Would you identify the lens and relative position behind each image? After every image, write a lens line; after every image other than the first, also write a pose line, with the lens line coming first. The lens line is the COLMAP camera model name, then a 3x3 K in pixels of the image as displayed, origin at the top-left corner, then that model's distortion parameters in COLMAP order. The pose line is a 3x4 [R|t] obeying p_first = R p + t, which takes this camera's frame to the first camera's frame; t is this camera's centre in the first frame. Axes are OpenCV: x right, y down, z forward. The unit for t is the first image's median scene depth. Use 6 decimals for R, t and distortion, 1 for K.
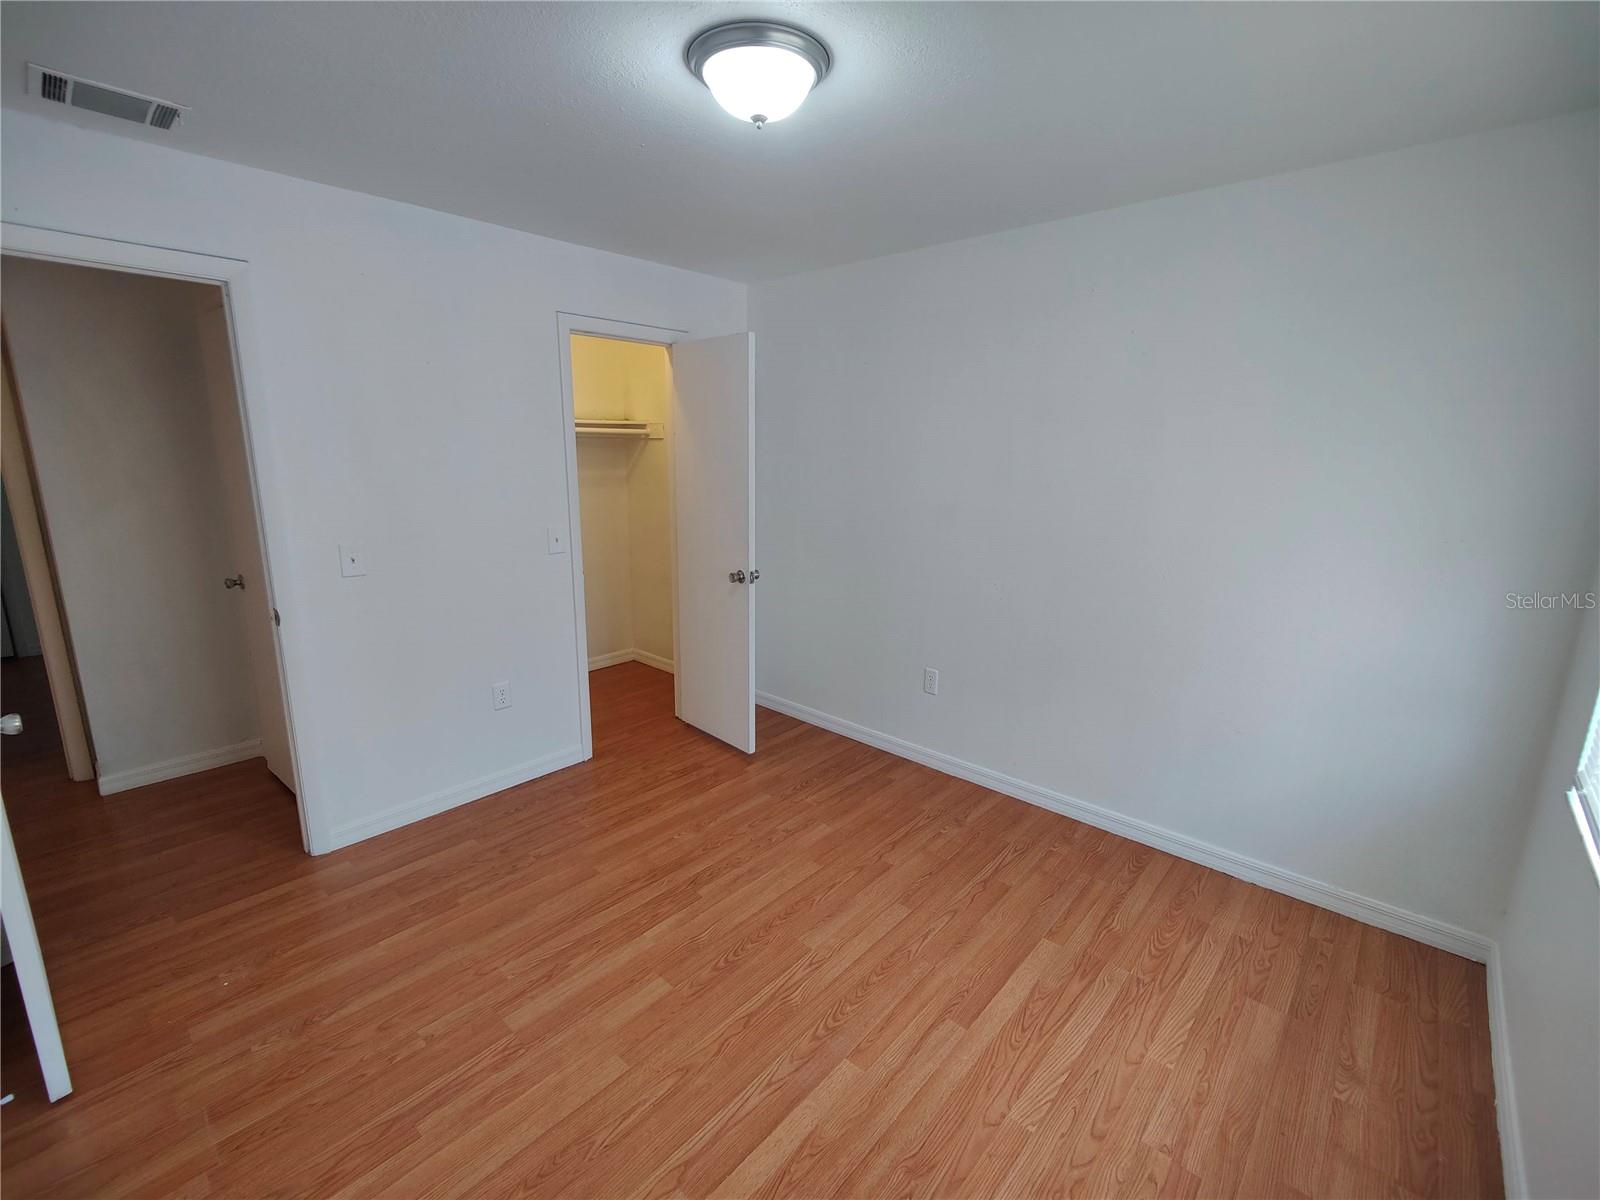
lens RADIAL K [[704.6, 0, 794.9], [0, 704.6, 590.1], [0, 0, 1]] dist [-0.000565, -0.004734]
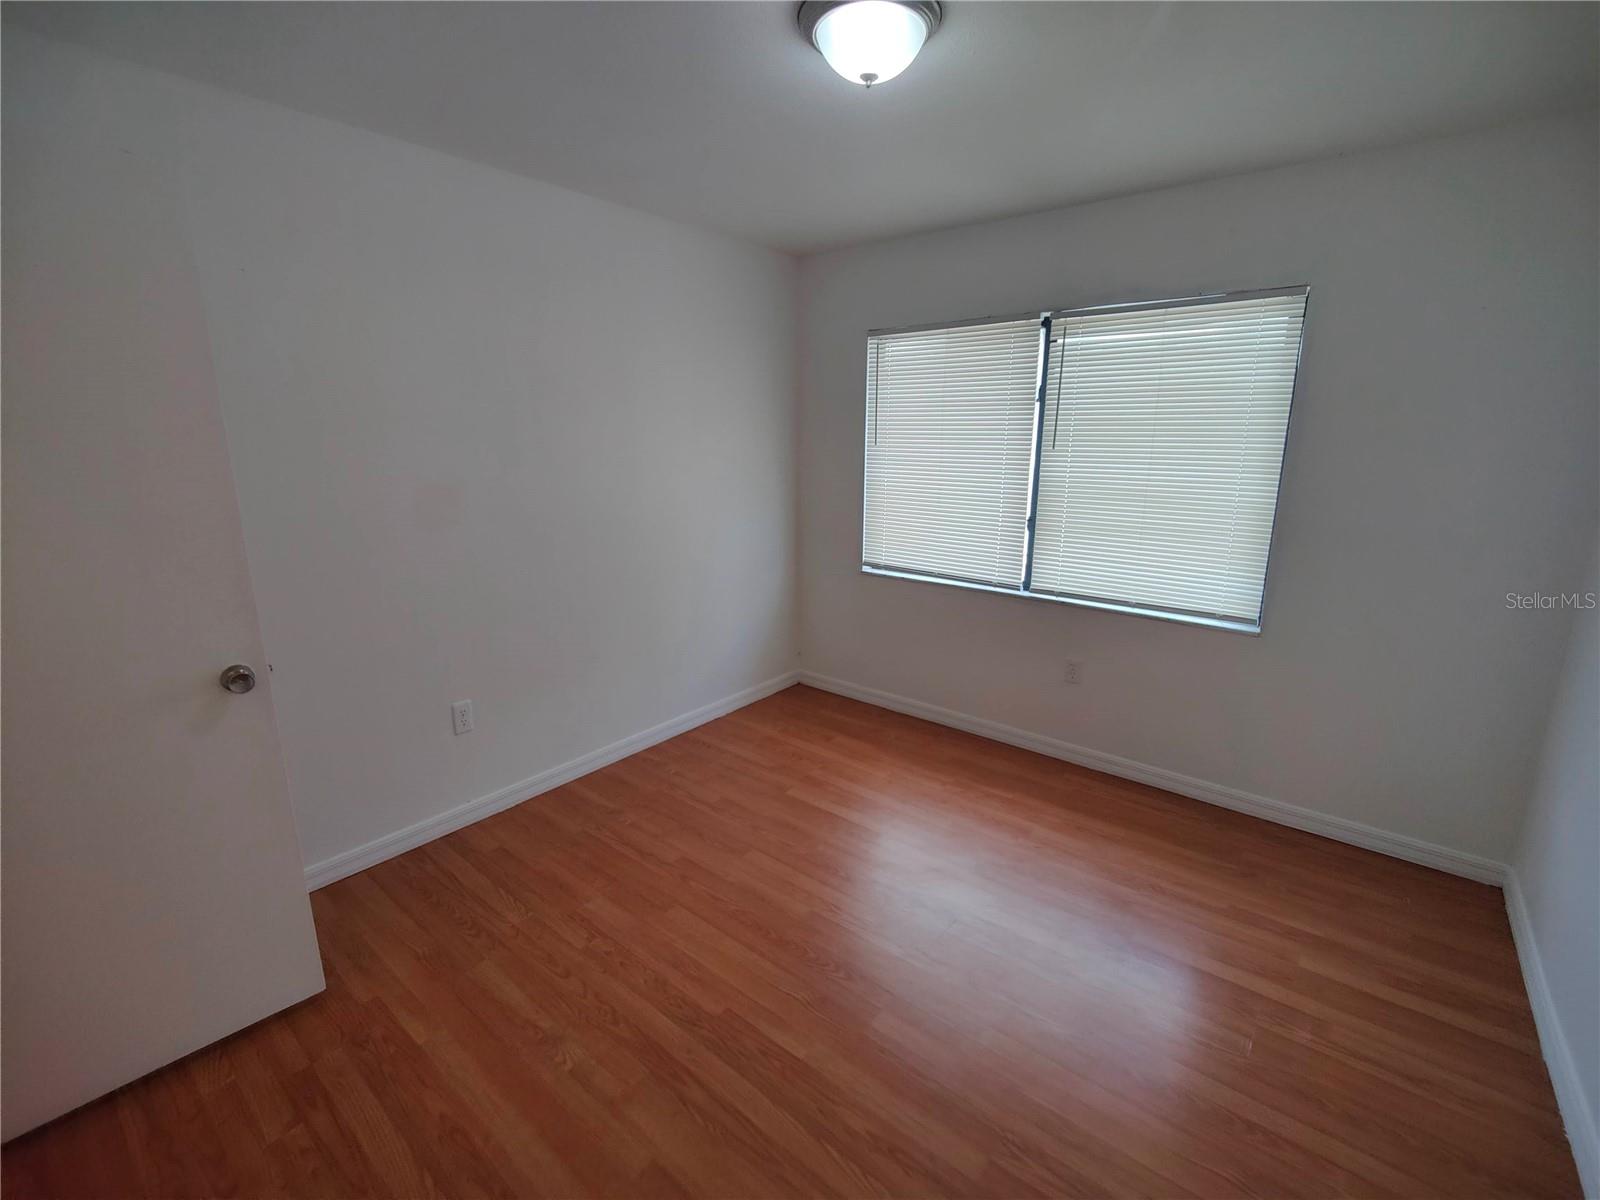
lens RADIAL K [[704.6, 0, 819.2], [0, 704.6, 607.9], [0, 0, 1]] dist [-0.000565, -0.004734]
pose [[-0.087371, -0.249575, 0.964406, -0.720010], [0.202787, 0.943381, 0.262506, -0.139493], [-0.975317, 0.218504, -0.031813, 0.787752]]
